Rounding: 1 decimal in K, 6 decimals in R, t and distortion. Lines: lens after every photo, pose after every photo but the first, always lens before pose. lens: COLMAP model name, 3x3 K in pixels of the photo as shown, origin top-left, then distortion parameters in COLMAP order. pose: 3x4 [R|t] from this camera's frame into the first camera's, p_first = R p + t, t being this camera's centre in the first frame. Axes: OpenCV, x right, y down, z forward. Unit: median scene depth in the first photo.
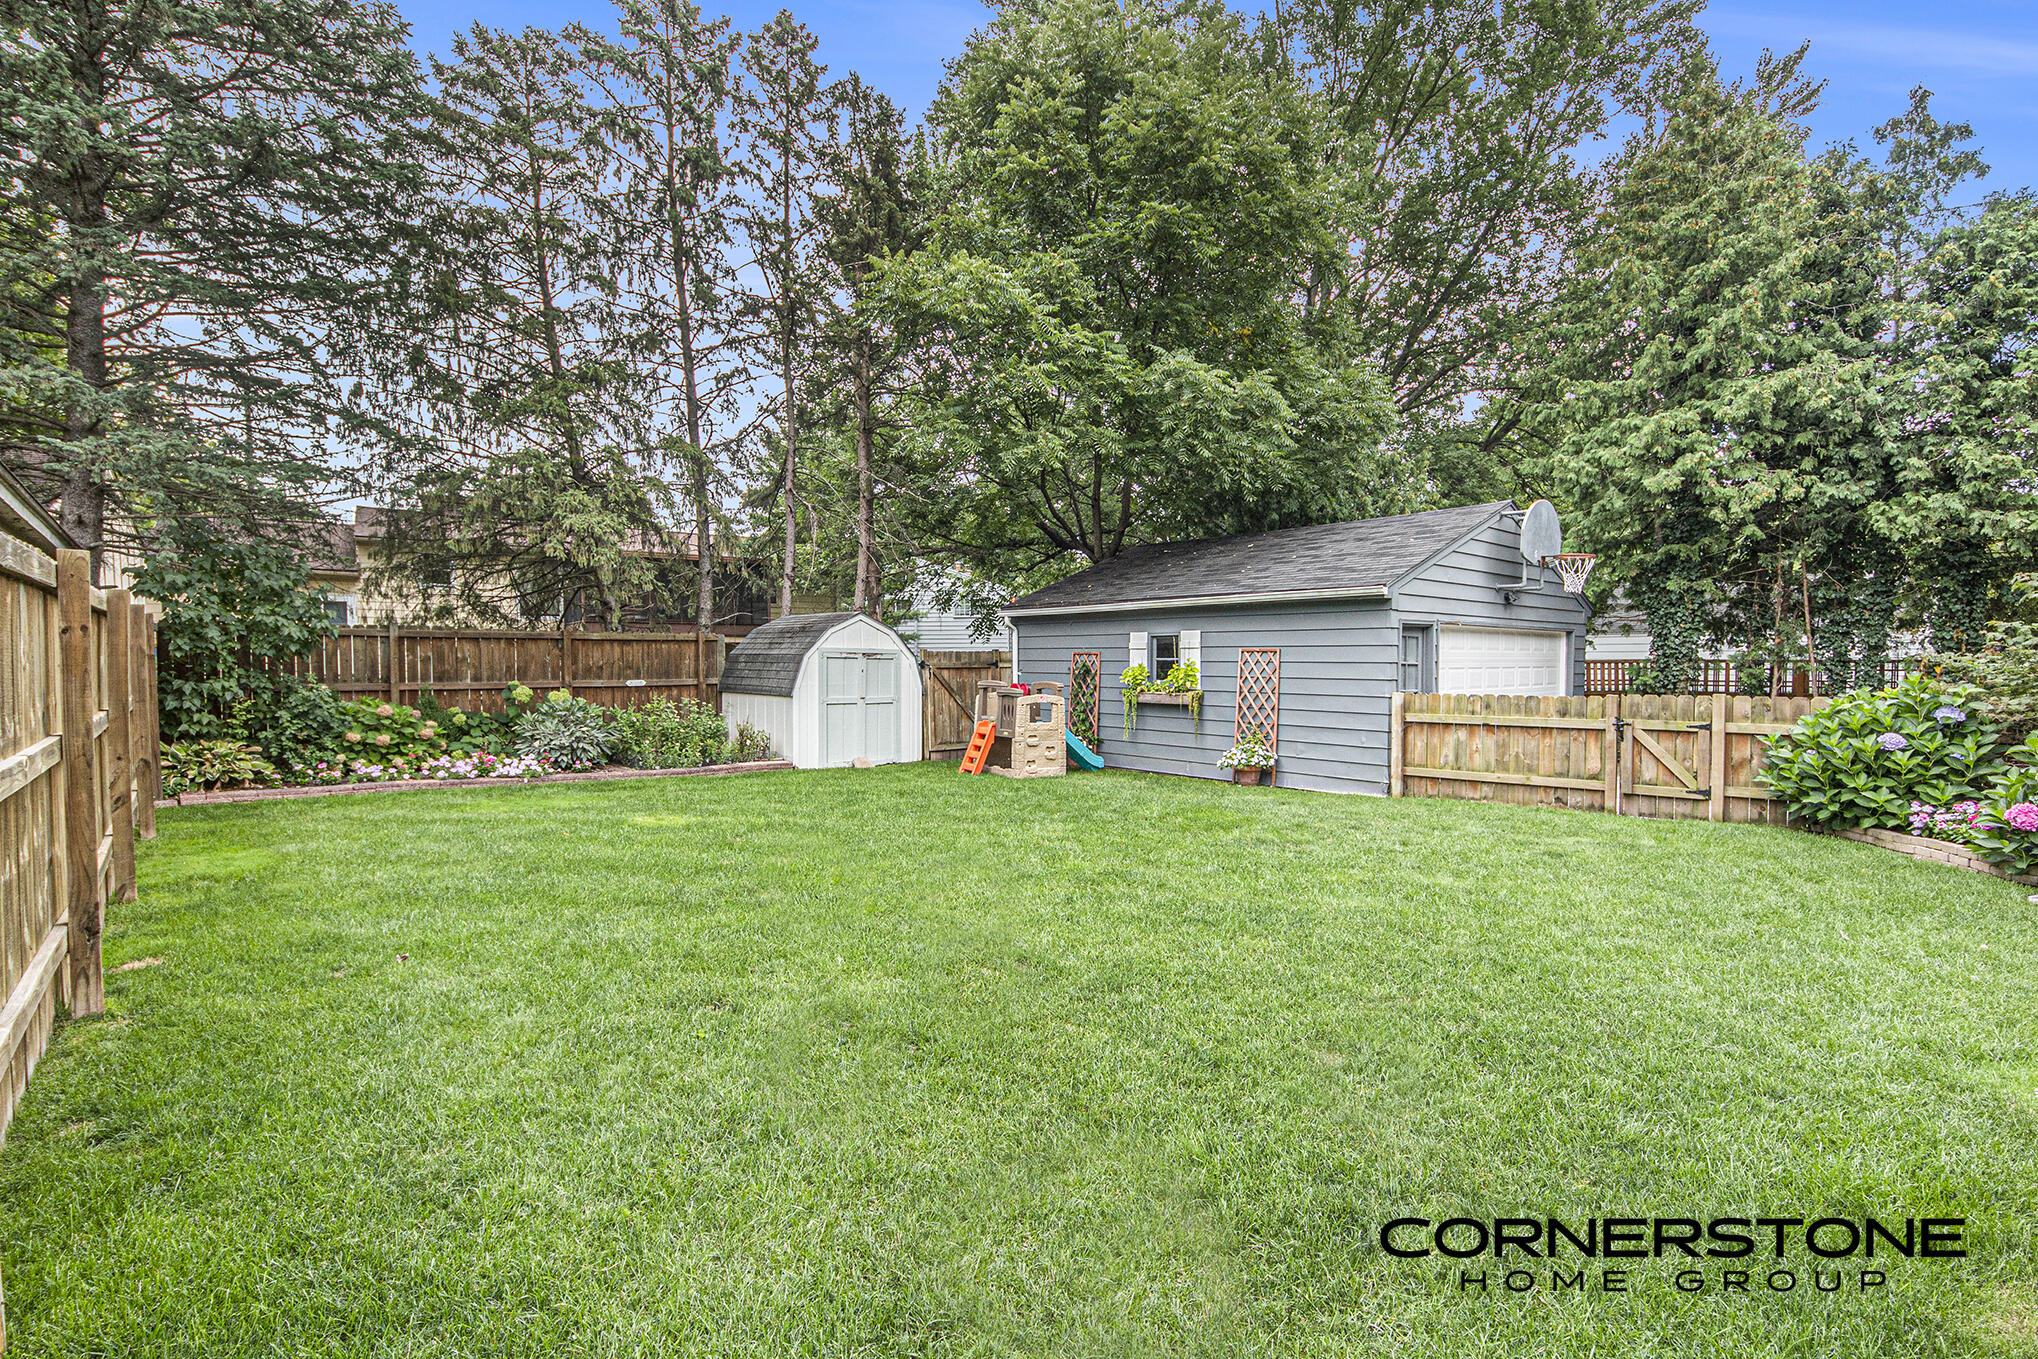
lens RADIAL K [[933.8, 0, 1028.2], [0, 933.8, 689.2], [0, 0, 1]] dist [0.013979, -0.015908]
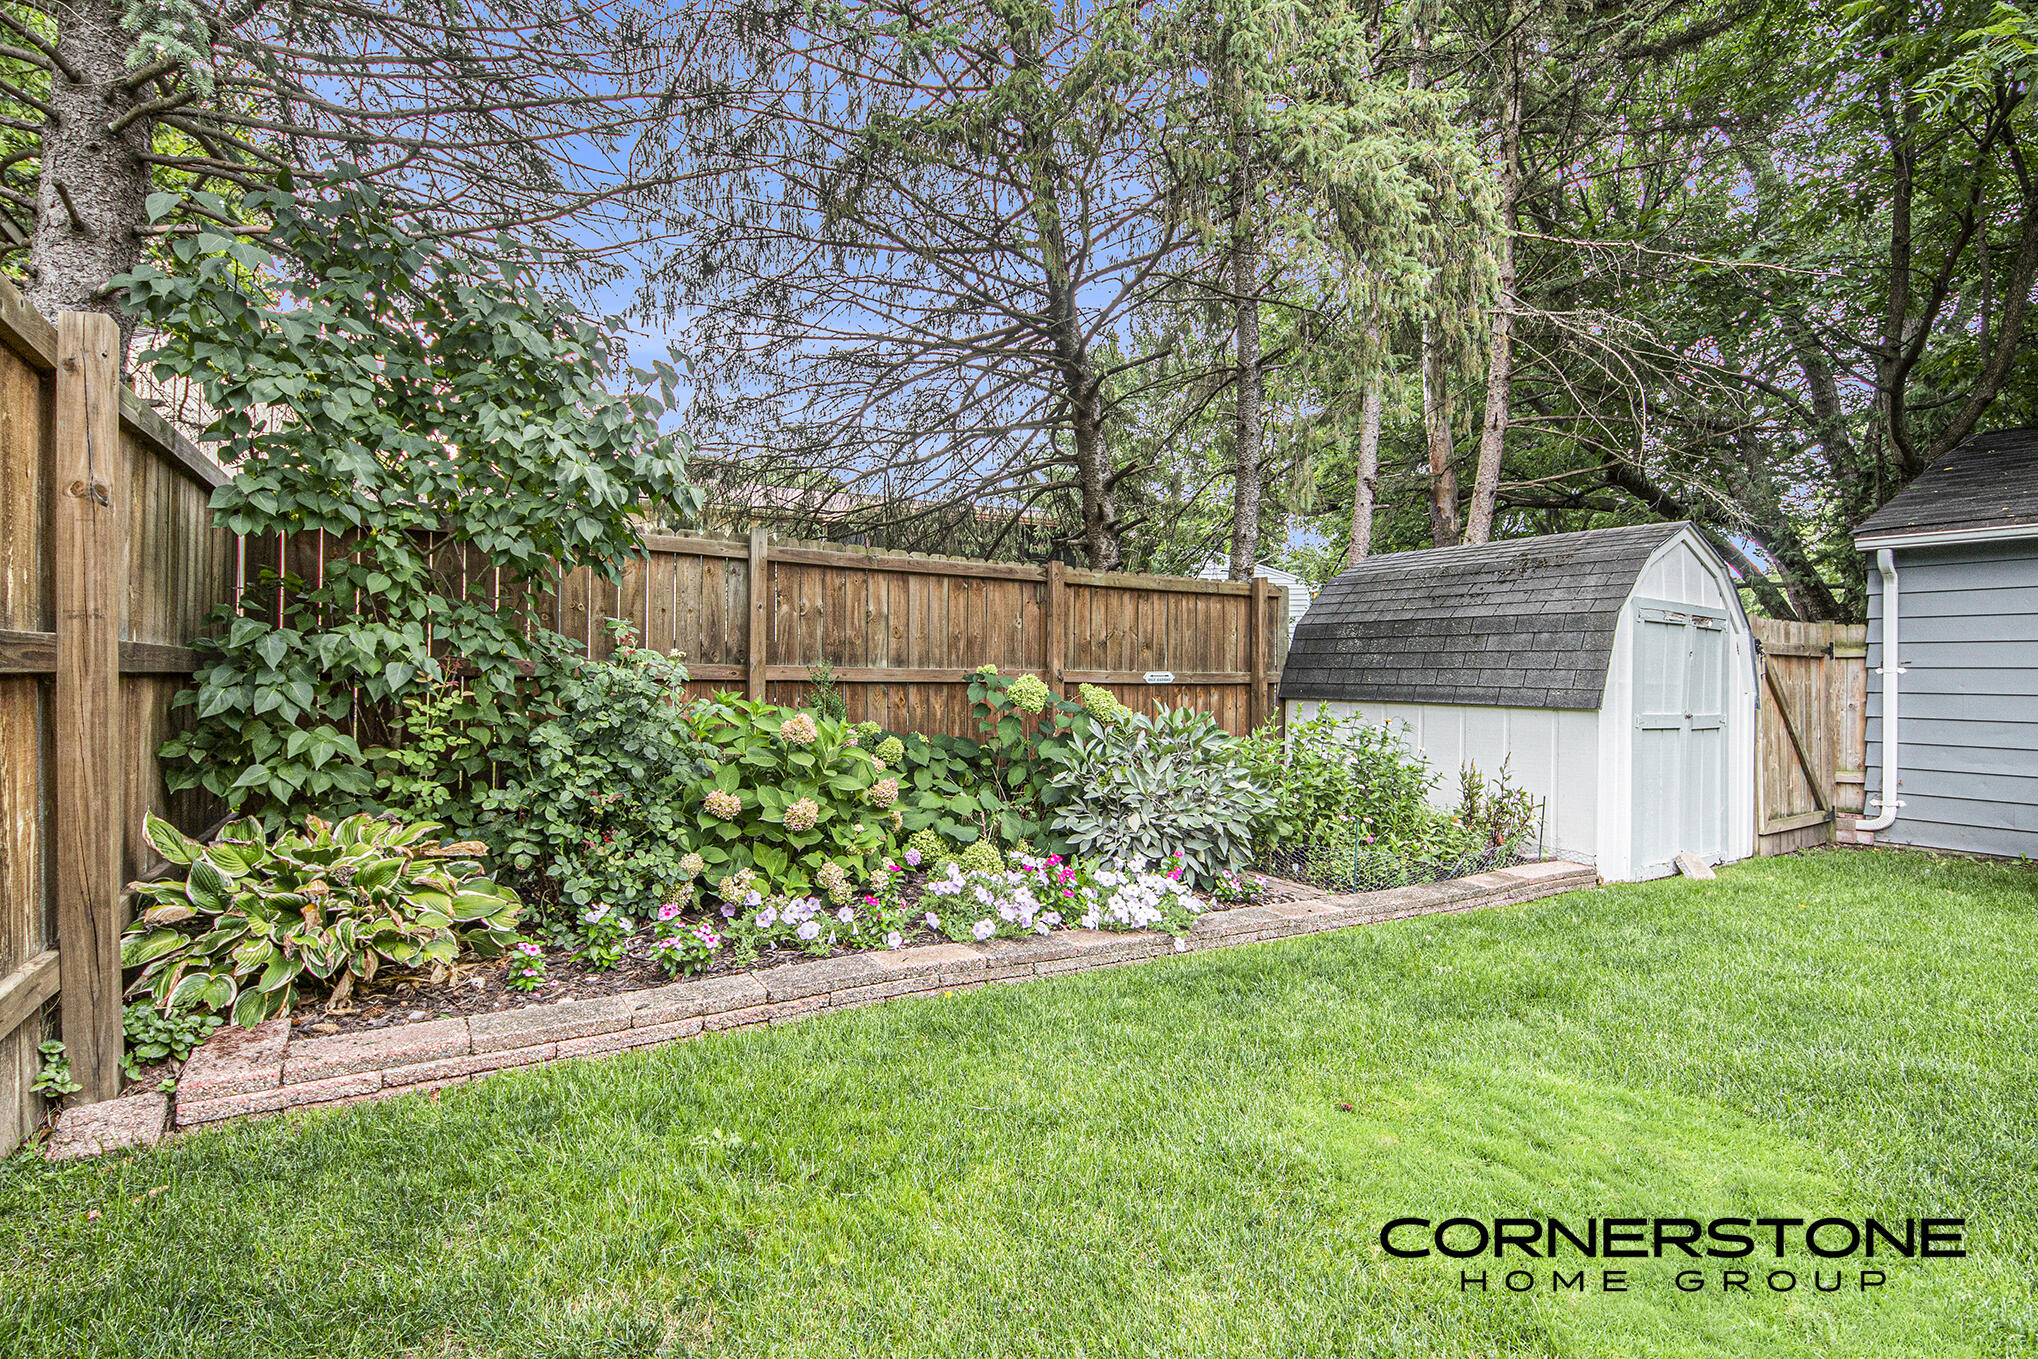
lens RADIAL K [[972.6, 0, 1019.0], [0, 972.6, 679.5], [0, 0, 1]] dist [0.039121, -0.017655]
pose [[0.984179, 0.010698, -0.176851, -0.581678], [-0.015787, 0.999500, -0.027390, 0.014116], [0.176470, 0.029749, 0.983856, 0.700708]]
